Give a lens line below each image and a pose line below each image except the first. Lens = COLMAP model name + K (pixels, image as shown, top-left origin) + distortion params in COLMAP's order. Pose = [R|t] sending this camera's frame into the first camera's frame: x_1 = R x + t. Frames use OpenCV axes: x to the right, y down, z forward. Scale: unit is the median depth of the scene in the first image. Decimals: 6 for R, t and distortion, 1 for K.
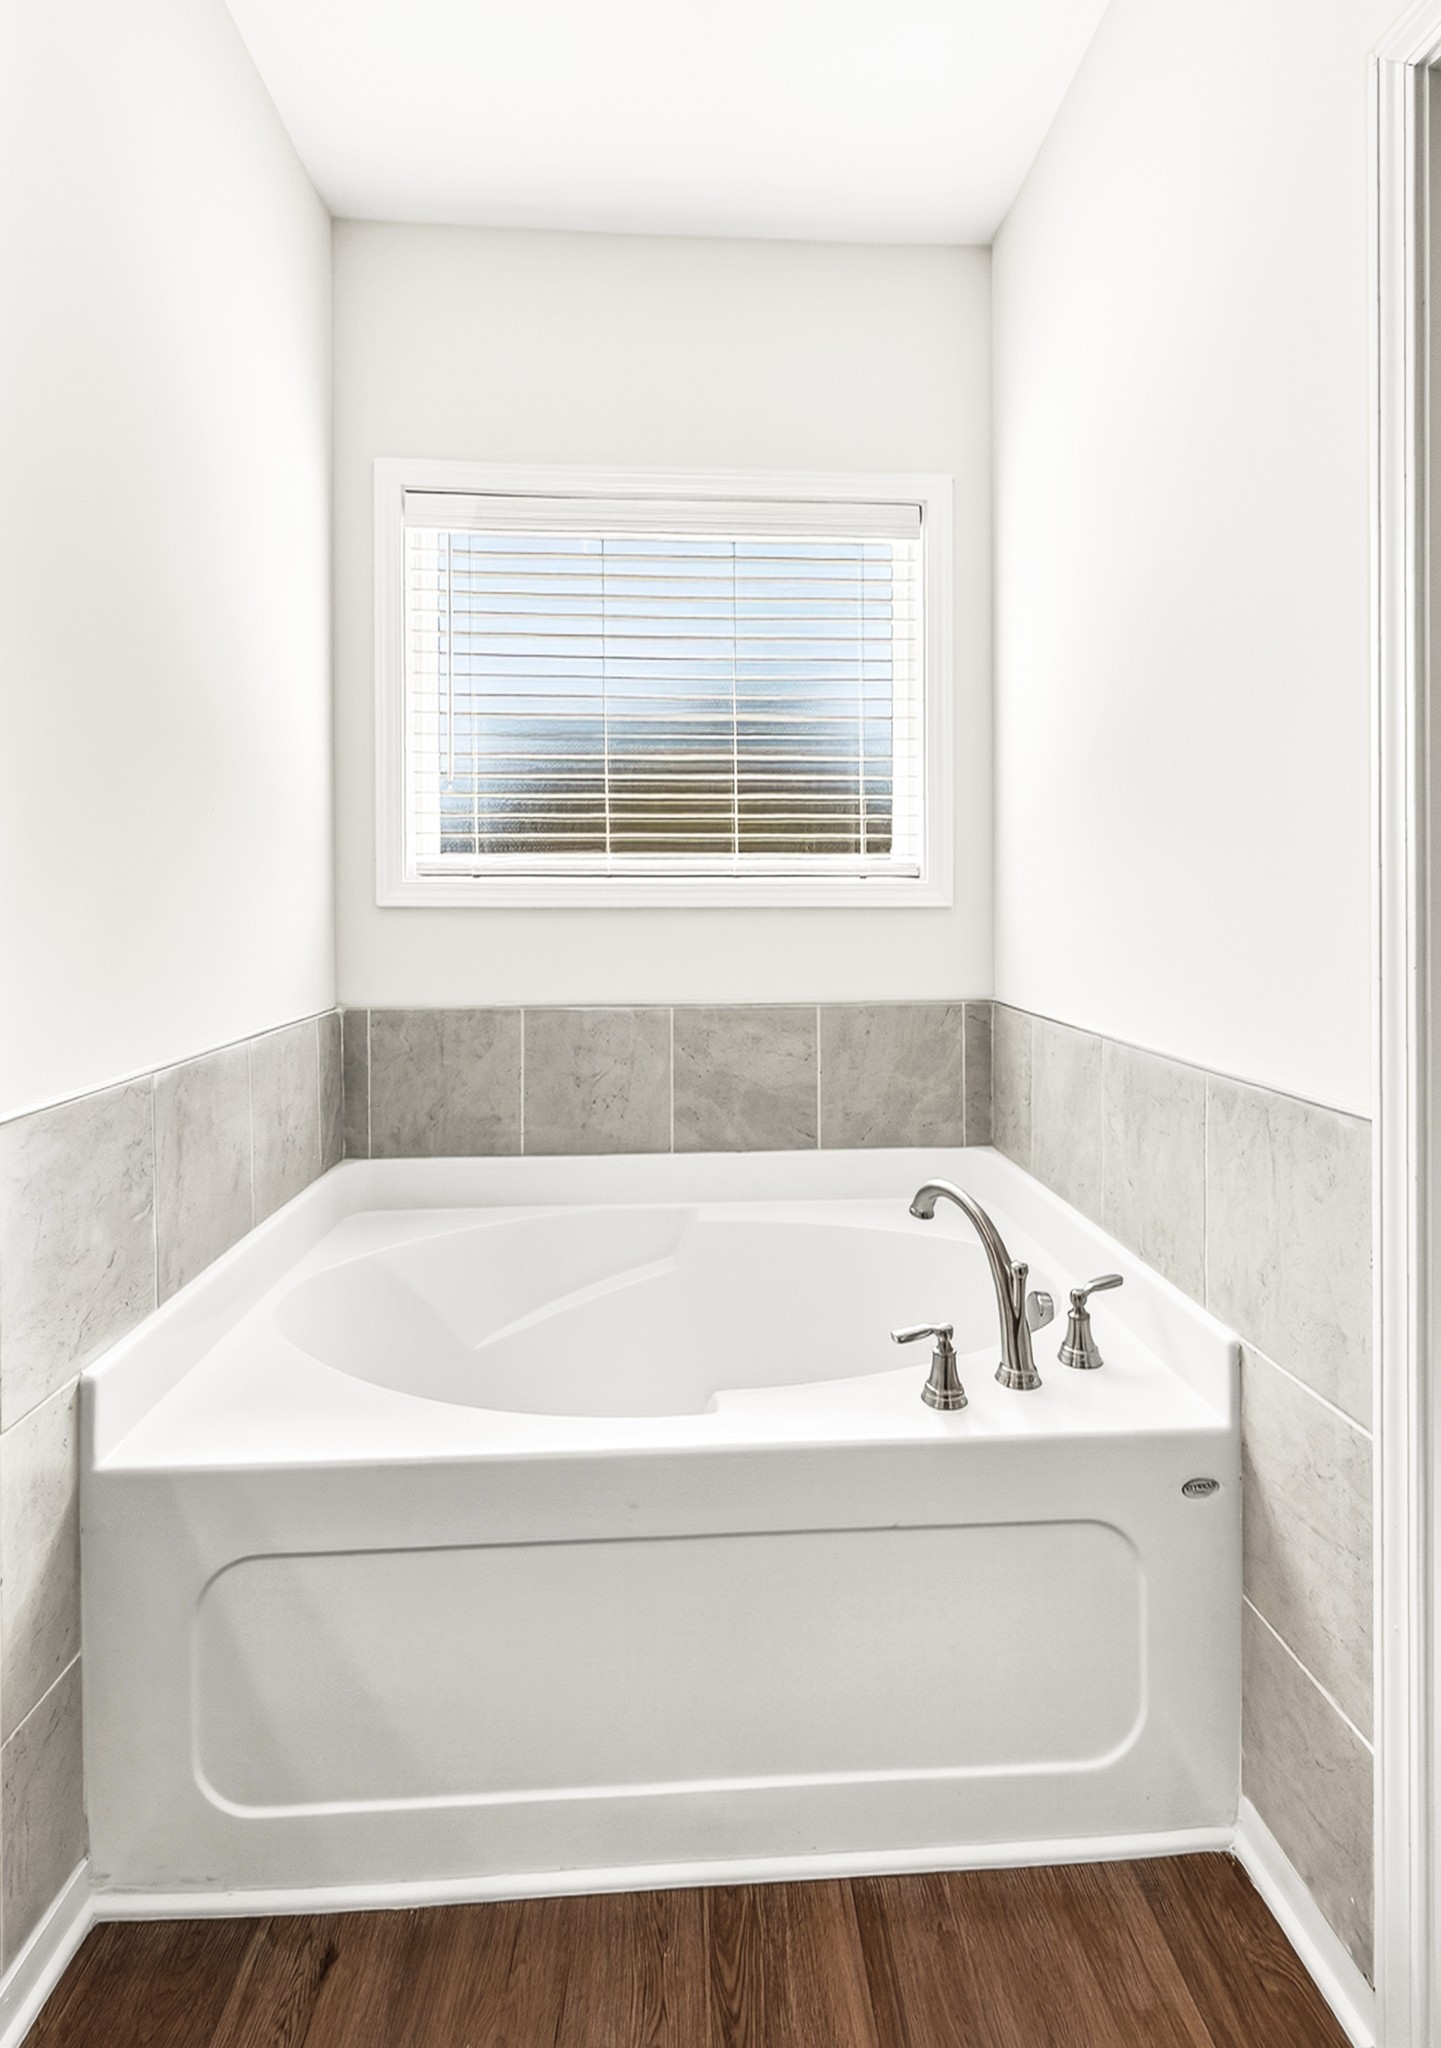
lens RADIAL K [[1033.0, 0, 740.6], [0, 1033.0, 903.1], [0, 0, 1]] dist [-0.003711, 0.002049]
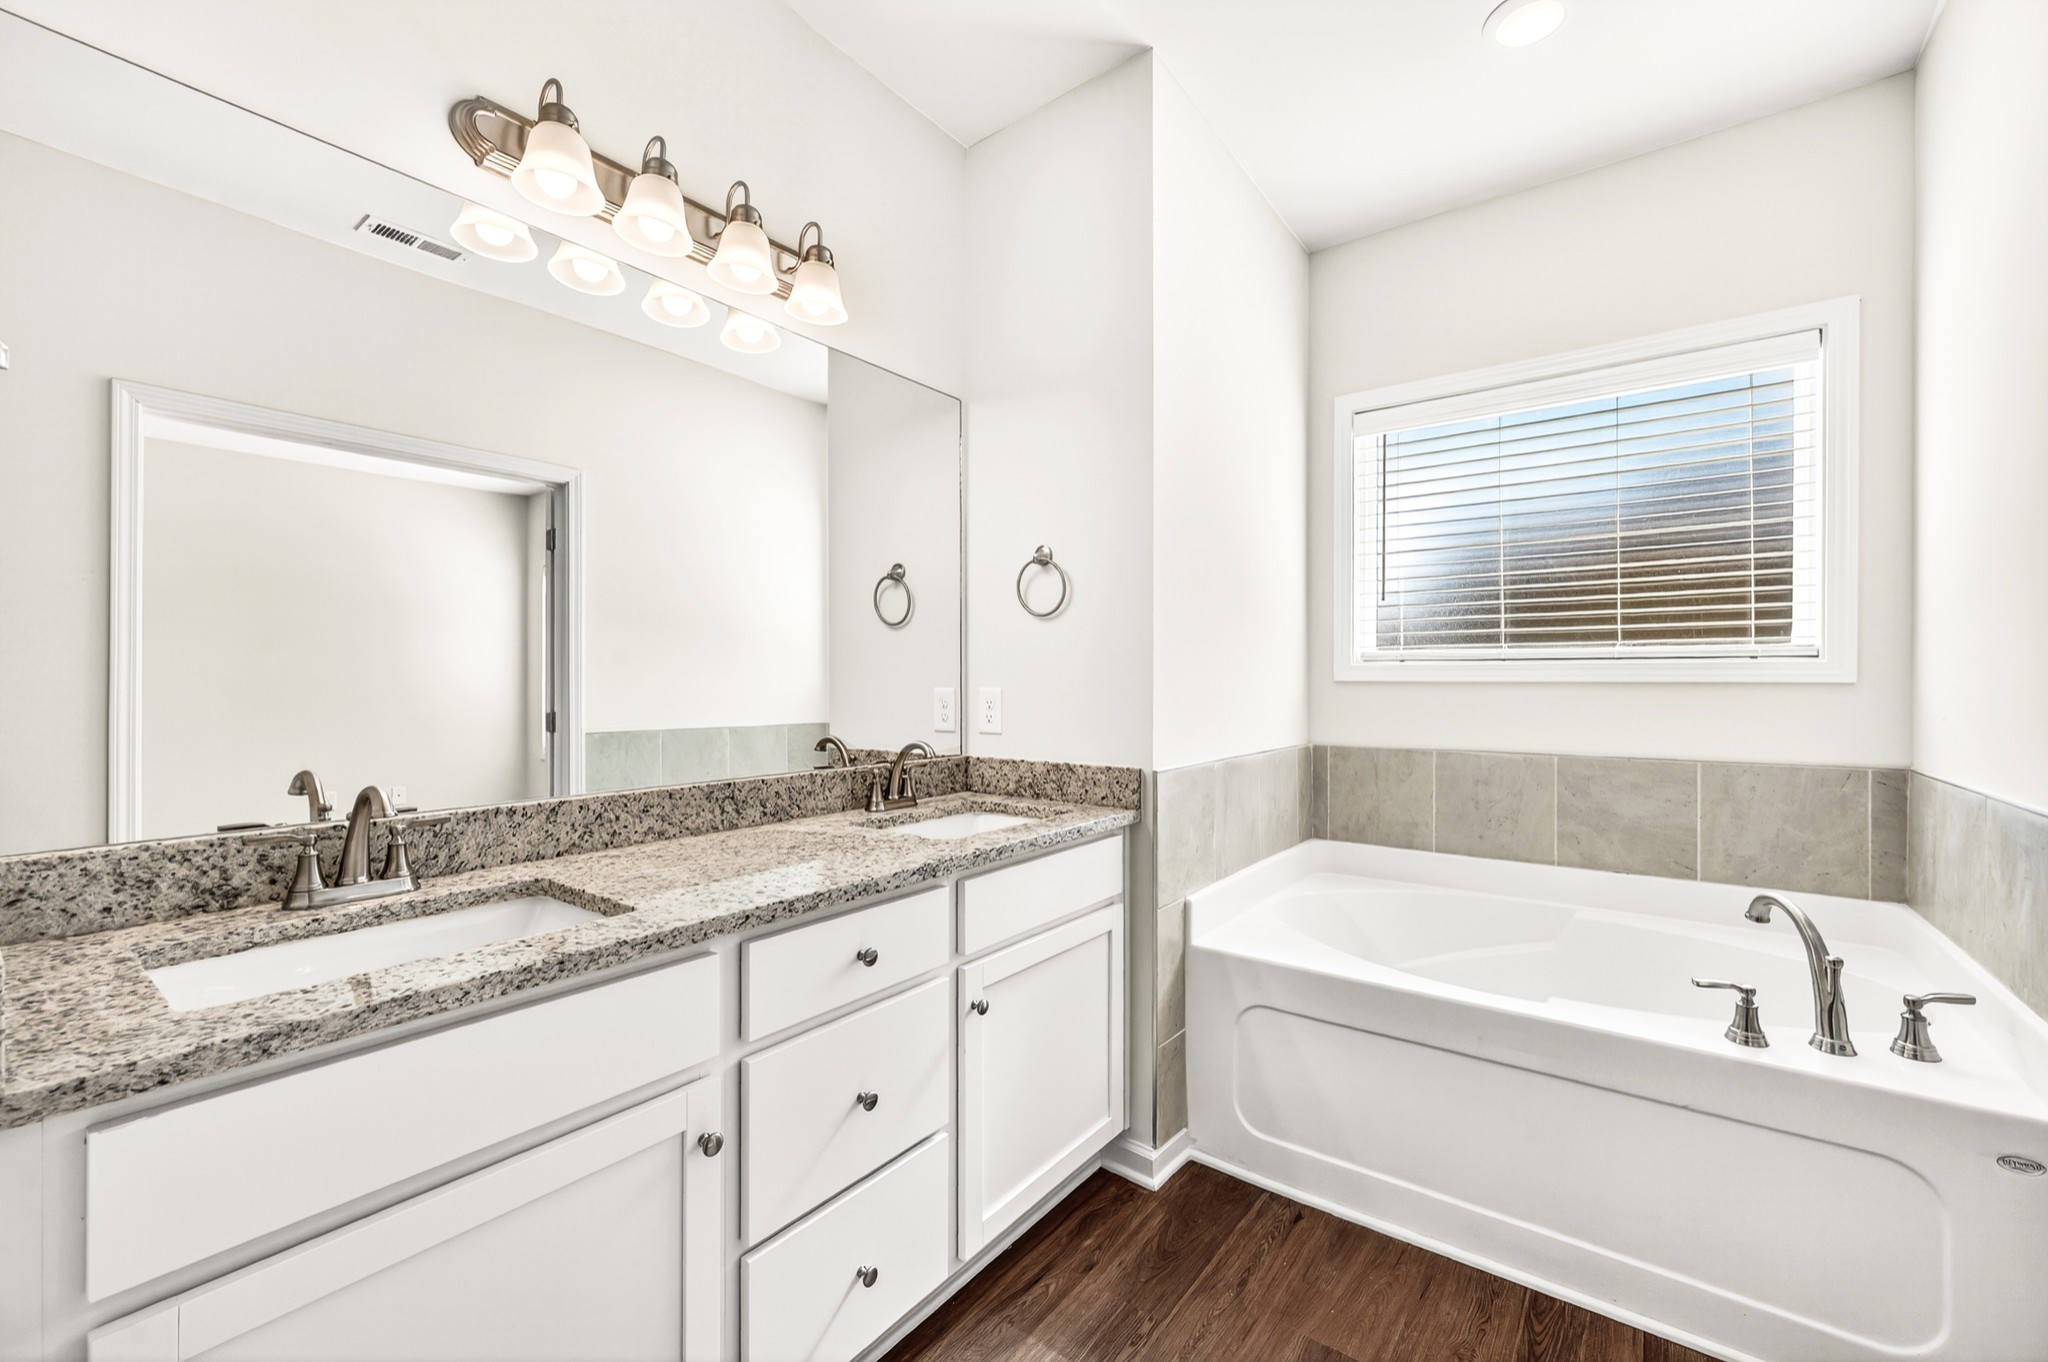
lens RADIAL K [[828.6, 0, 1009.8], [0, 828.6, 685.9], [0, 0, 1]] dist [0.001049, 0.000705]
pose [[0.749045, 0.006959, -0.662483, 0.115706], [-0.007607, 0.999969, 0.001903, 0.012468], [0.662476, 0.003614, 0.749075, -0.279101]]
